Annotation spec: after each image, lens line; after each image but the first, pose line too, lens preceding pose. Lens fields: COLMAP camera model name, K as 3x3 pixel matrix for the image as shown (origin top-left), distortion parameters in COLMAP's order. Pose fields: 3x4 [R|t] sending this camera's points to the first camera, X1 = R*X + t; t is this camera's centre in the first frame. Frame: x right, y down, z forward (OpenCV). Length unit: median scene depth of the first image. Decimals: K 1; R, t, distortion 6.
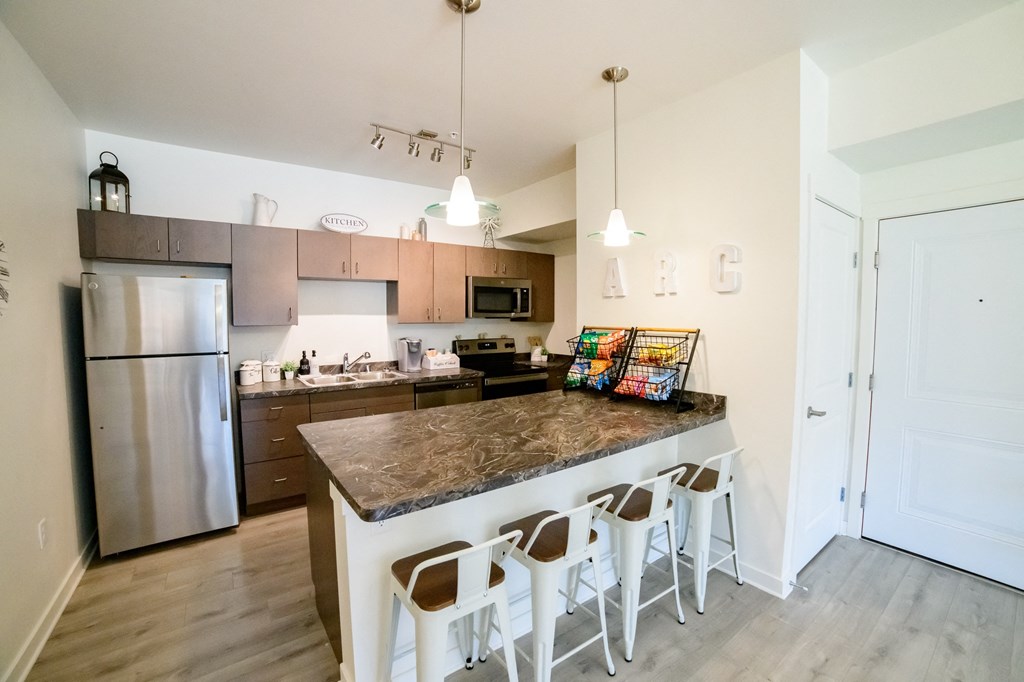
lens RADIAL K [[427.1, 0, 528.2], [0, 427.1, 331.9], [0, 0, 1]] dist [-0.061293, 0.018053]
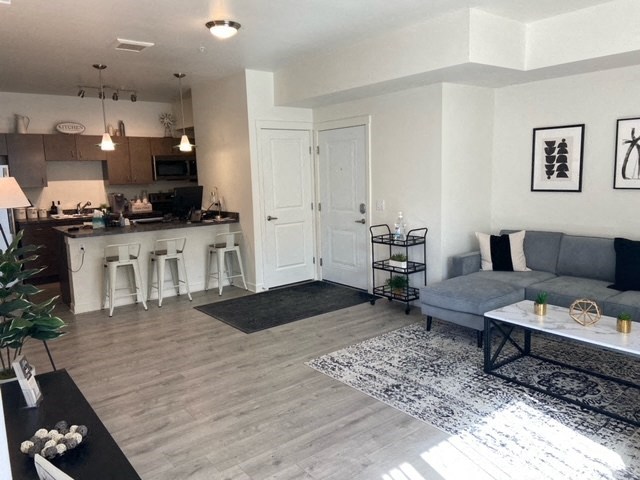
lens RADIAL K [[492.8, 0, 315.4], [0, 492.8, 237.0], [0, 0, 1]] dist [0.098134, -0.027814]
pose [[0.999590, -0.027753, -0.007002, 0.799746], [0.028295, 0.995039, 0.095380, 0.030086], [0.004320, -0.095539, 0.995416, -1.547050]]
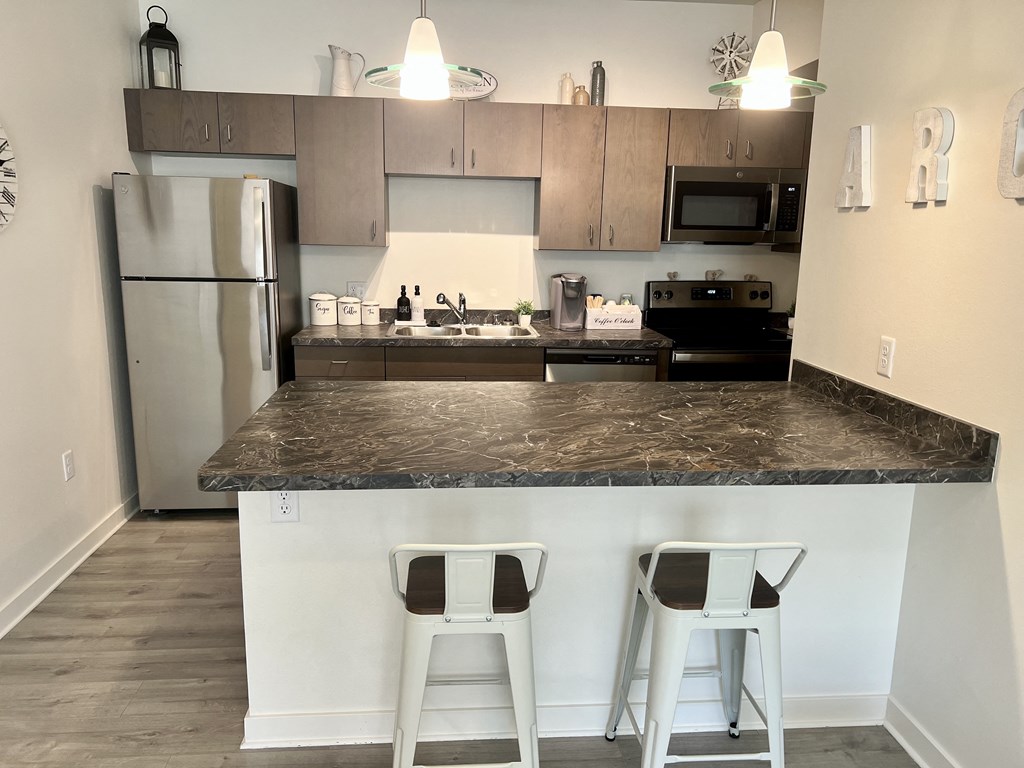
lens RADIAL K [[788.5, 0, 537.5], [0, 788.5, 367.5], [0, 0, 1]] dist [0.098134, -0.027814]
pose [[0.854009, 0.107515, -0.509028, 0.423528], [-0.040234, 0.989132, 0.141419, -0.017384], [0.518700, -0.100293, 0.849053, 0.006453]]
